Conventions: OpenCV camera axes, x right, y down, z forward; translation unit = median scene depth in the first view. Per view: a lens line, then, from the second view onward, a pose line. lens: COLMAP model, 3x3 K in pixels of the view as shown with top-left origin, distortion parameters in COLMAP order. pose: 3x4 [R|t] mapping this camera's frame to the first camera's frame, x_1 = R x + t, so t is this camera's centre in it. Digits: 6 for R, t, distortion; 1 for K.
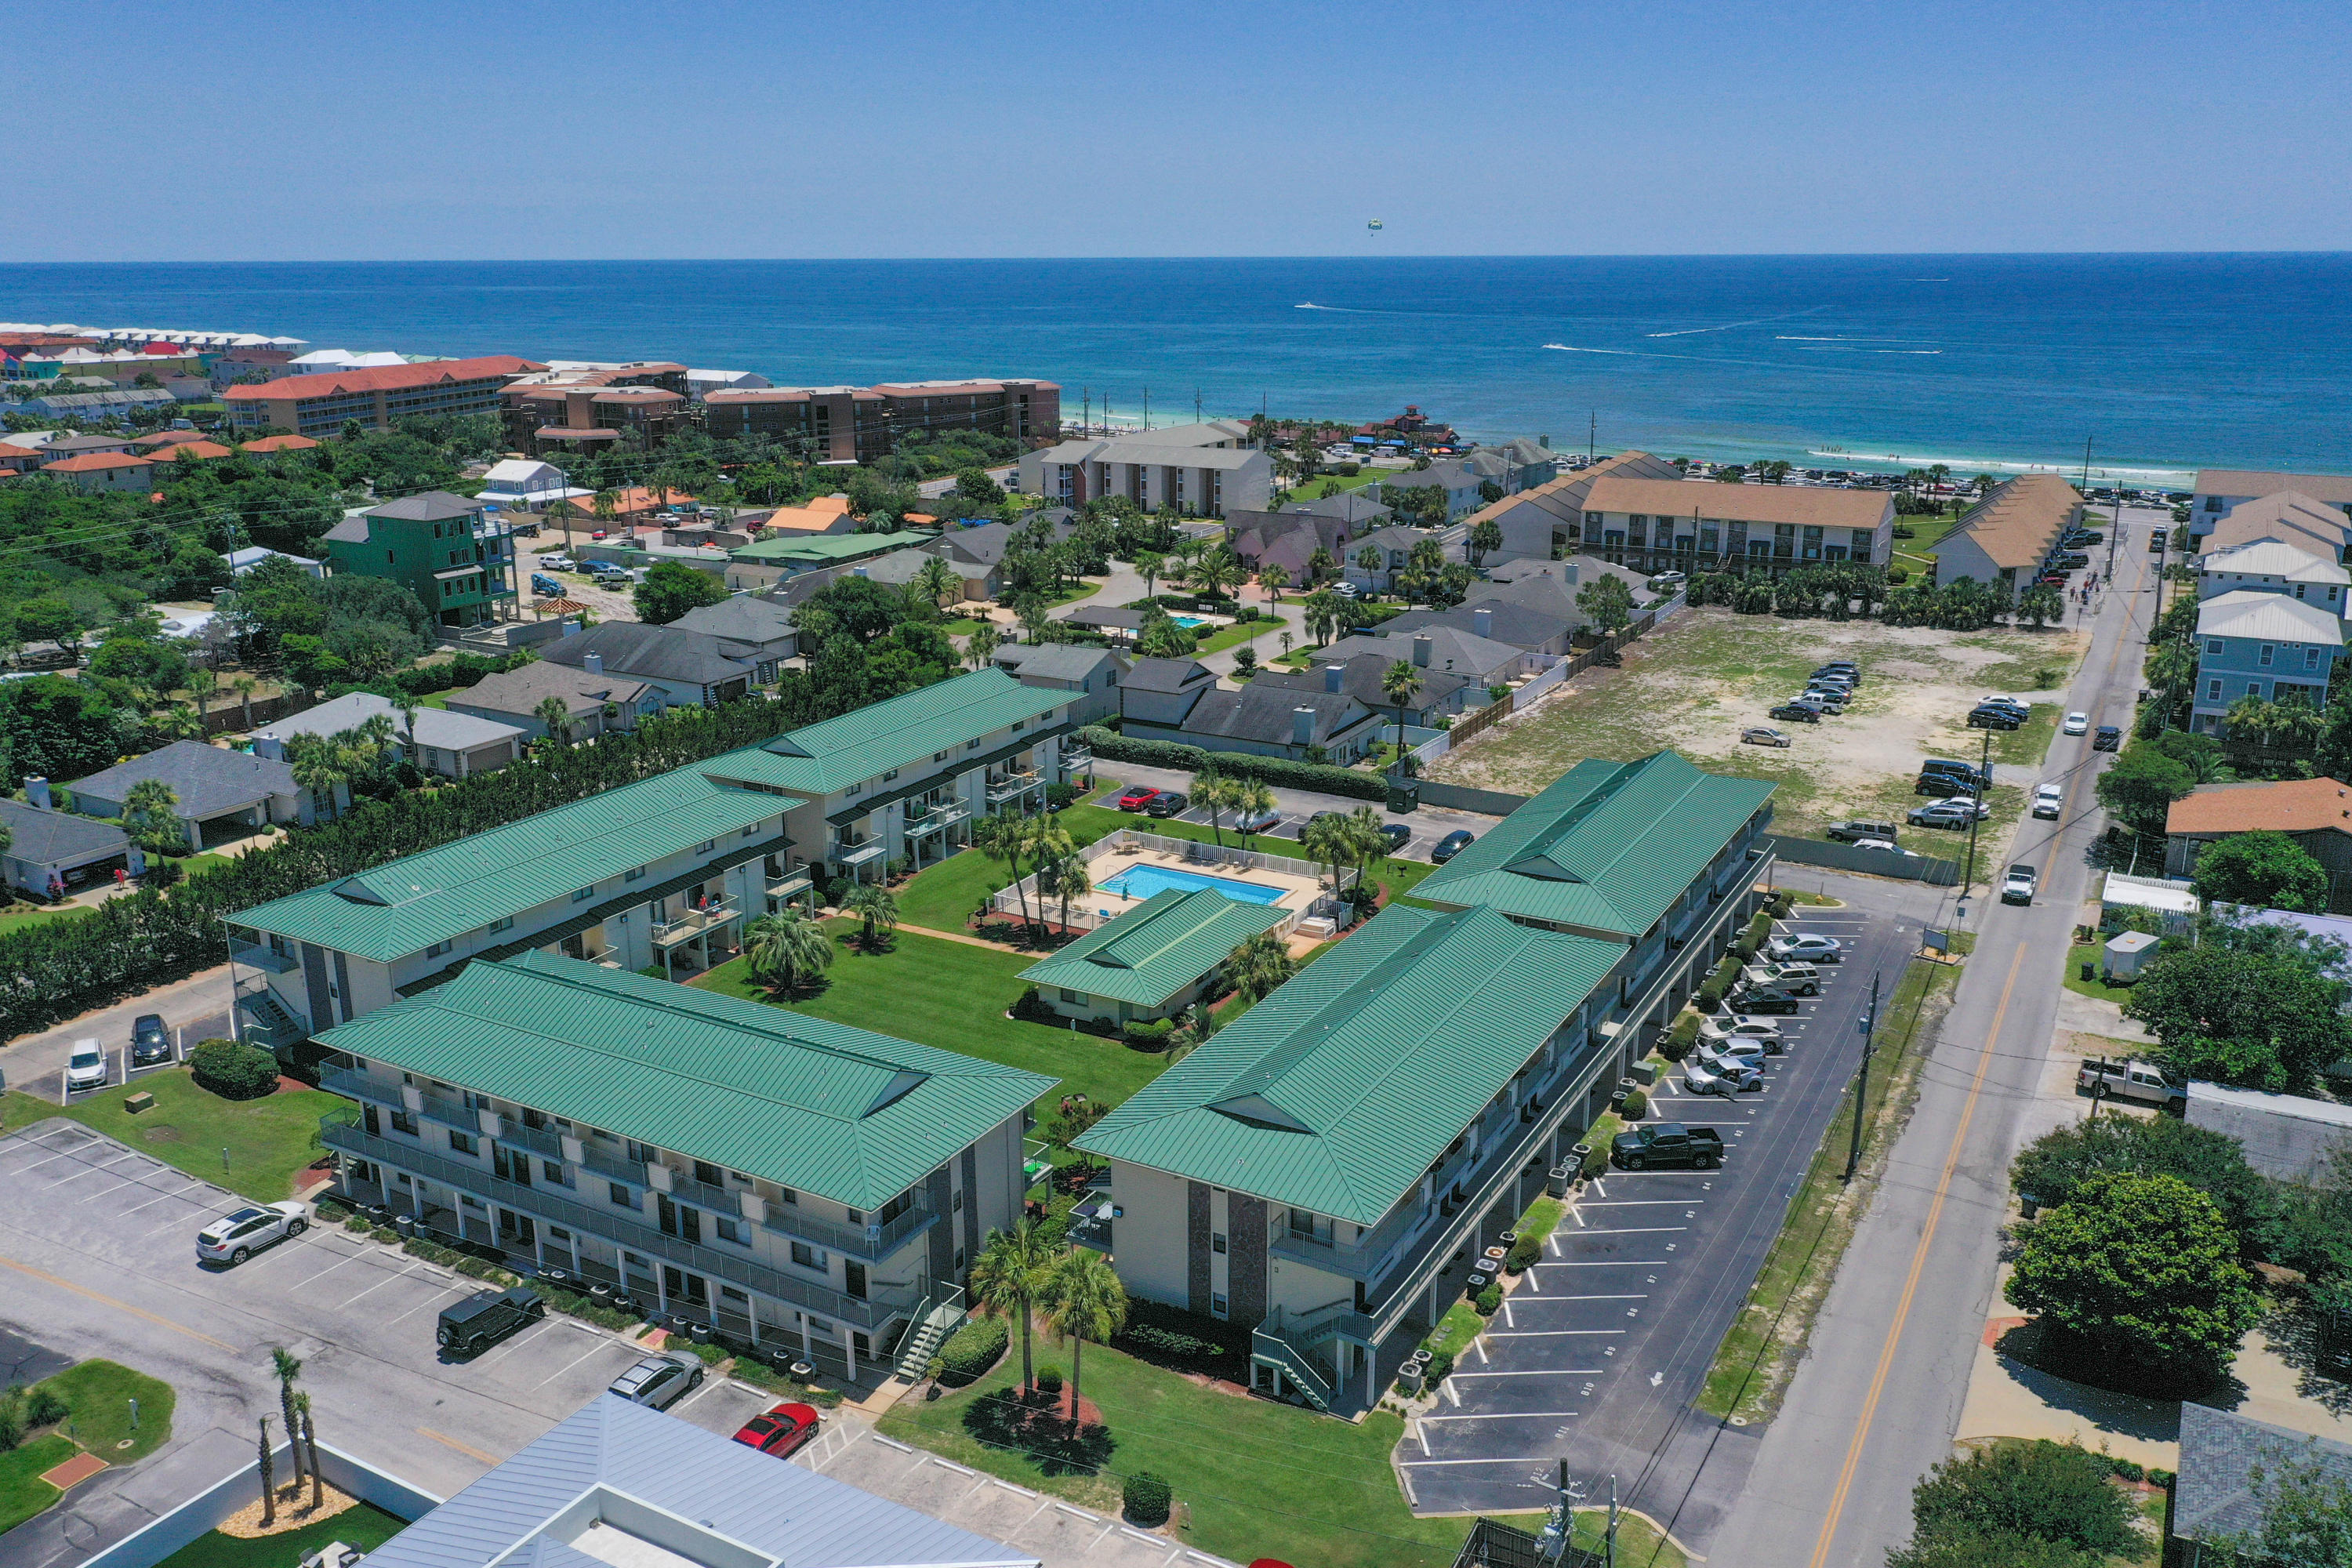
lens RADIAL K [[1868.6, 0, 1176.0], [0, 1868.6, 784.0], [0, 0, 1]] dist [-0.013009, -0.004403]
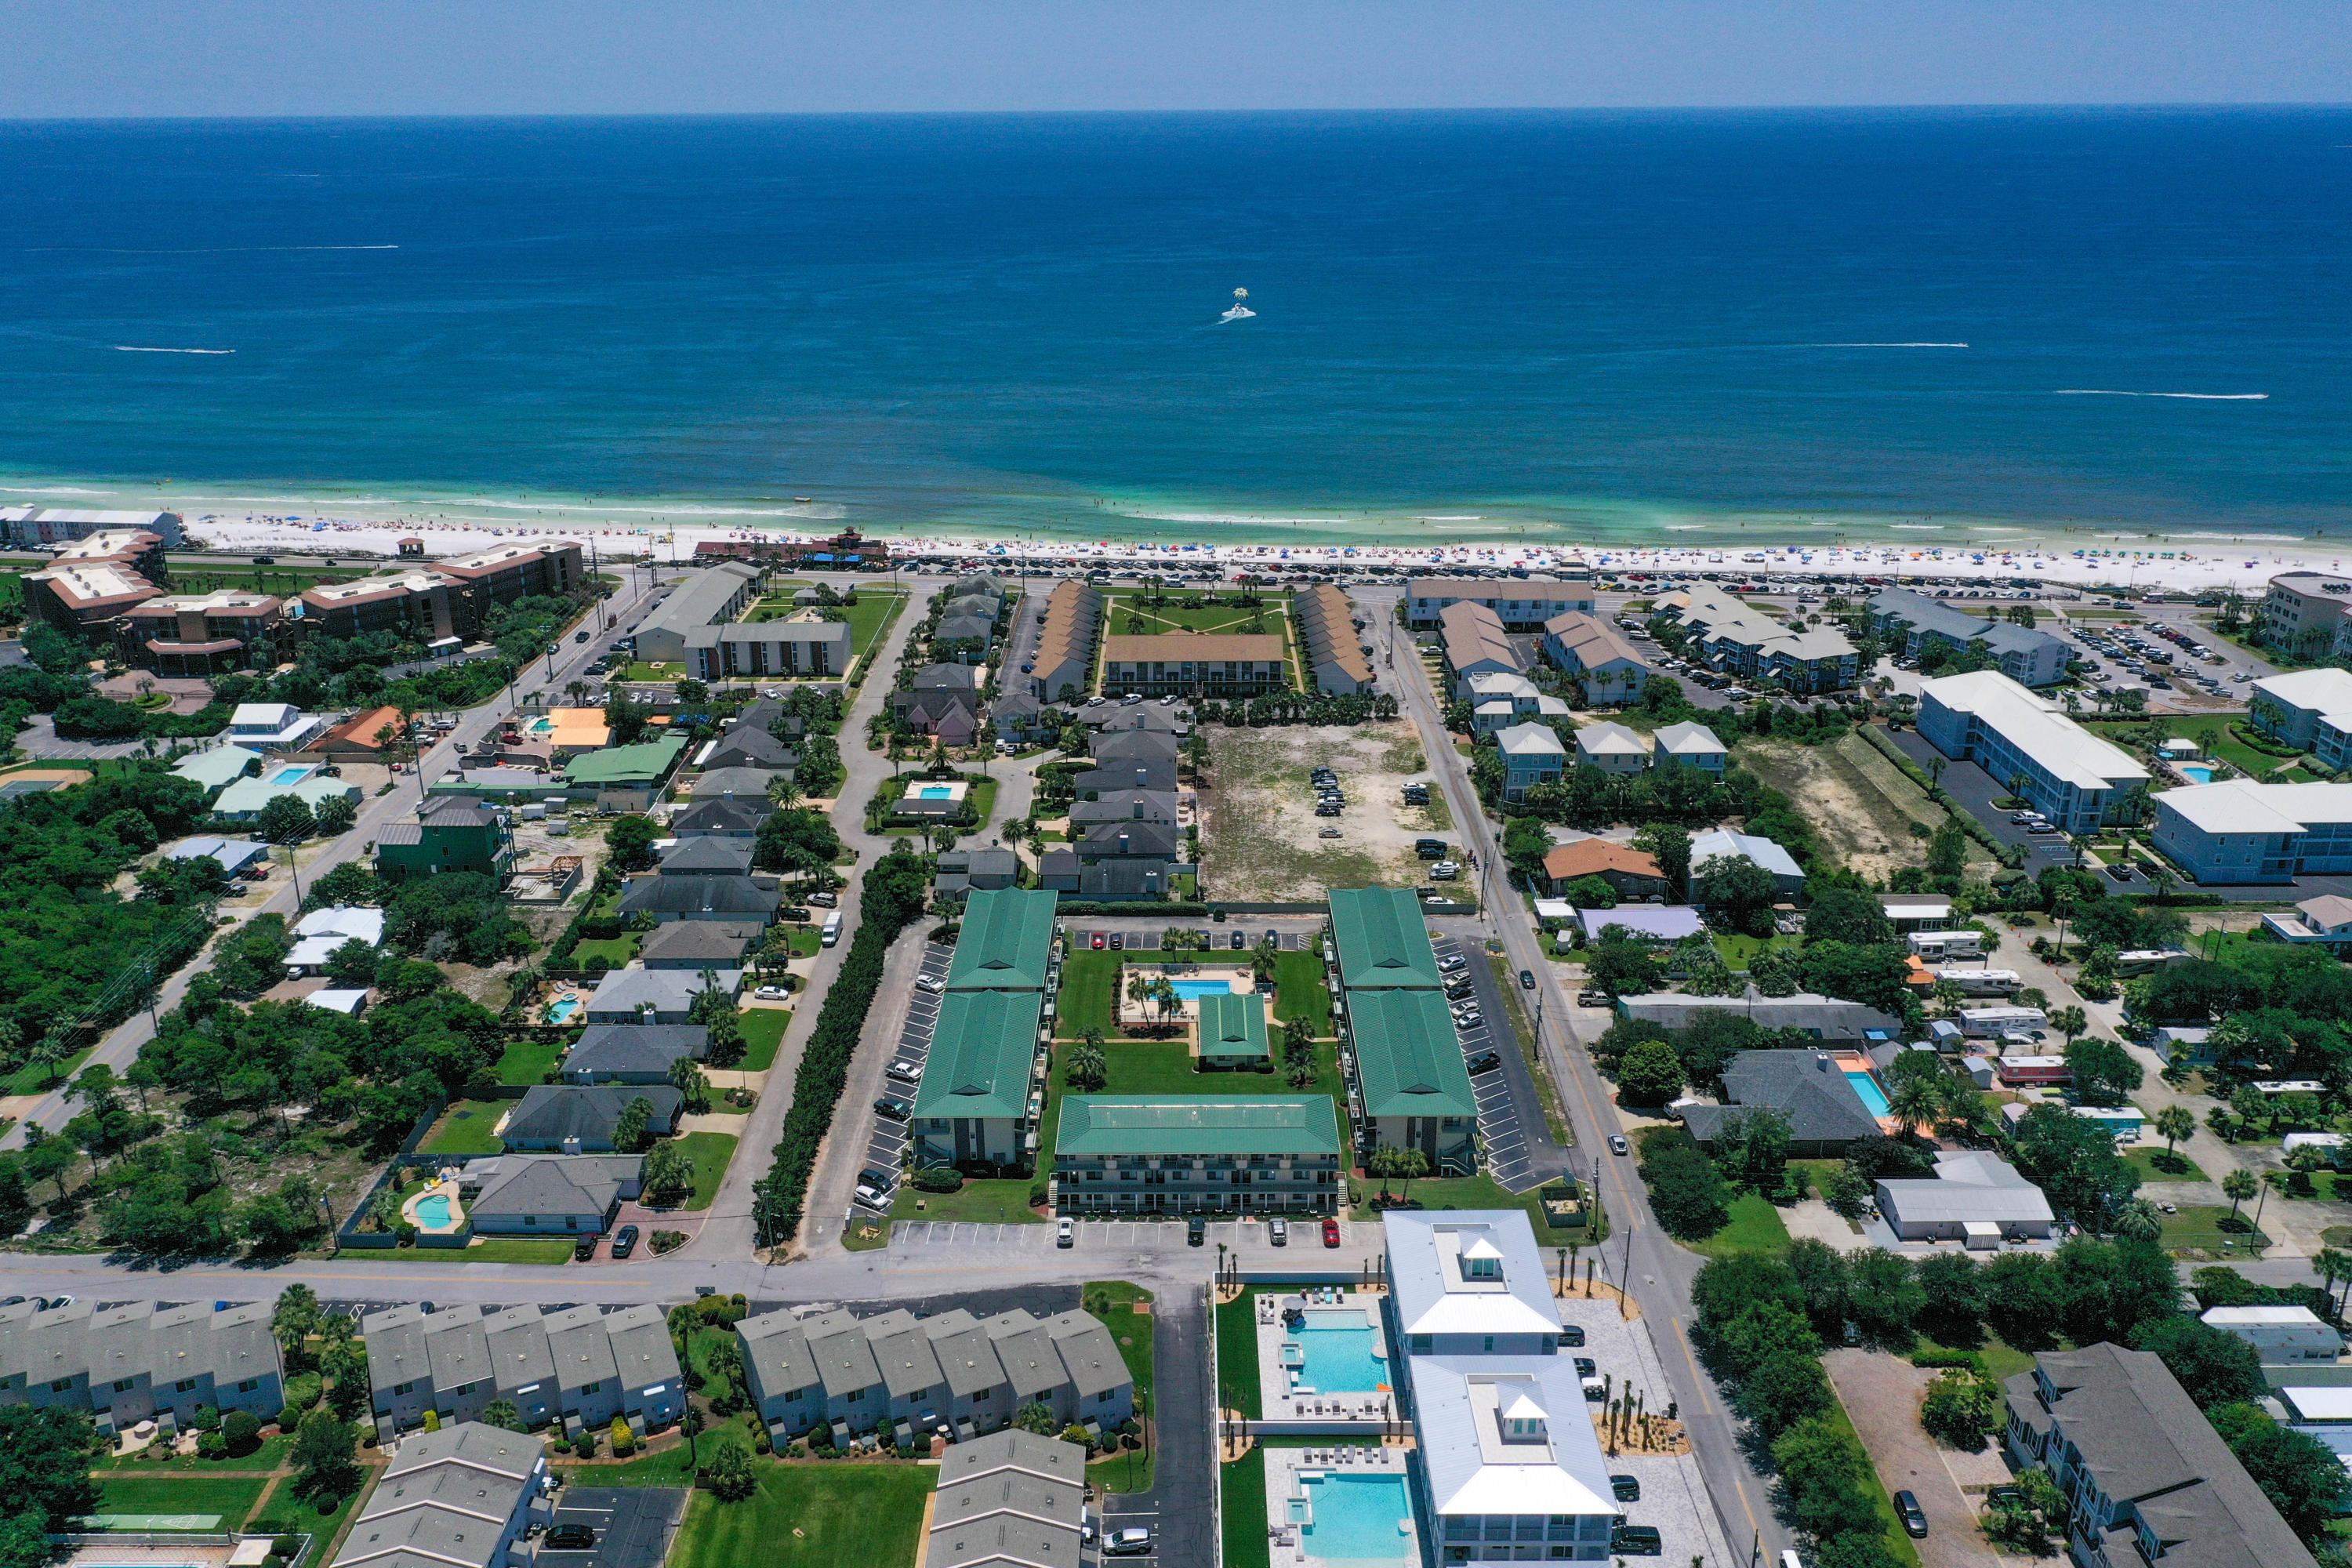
lens RADIAL K [[1868.6, 0, 1176.0], [0, 1868.6, 784.0], [0, 0, 1]] dist [-0.013009, -0.004403]
pose [[0.870677, -0.172196, 0.460729, -1.210627], [0.136857, 0.984538, 0.109339, -0.523730], [-0.472433, -0.032145, 0.880780, -1.099766]]
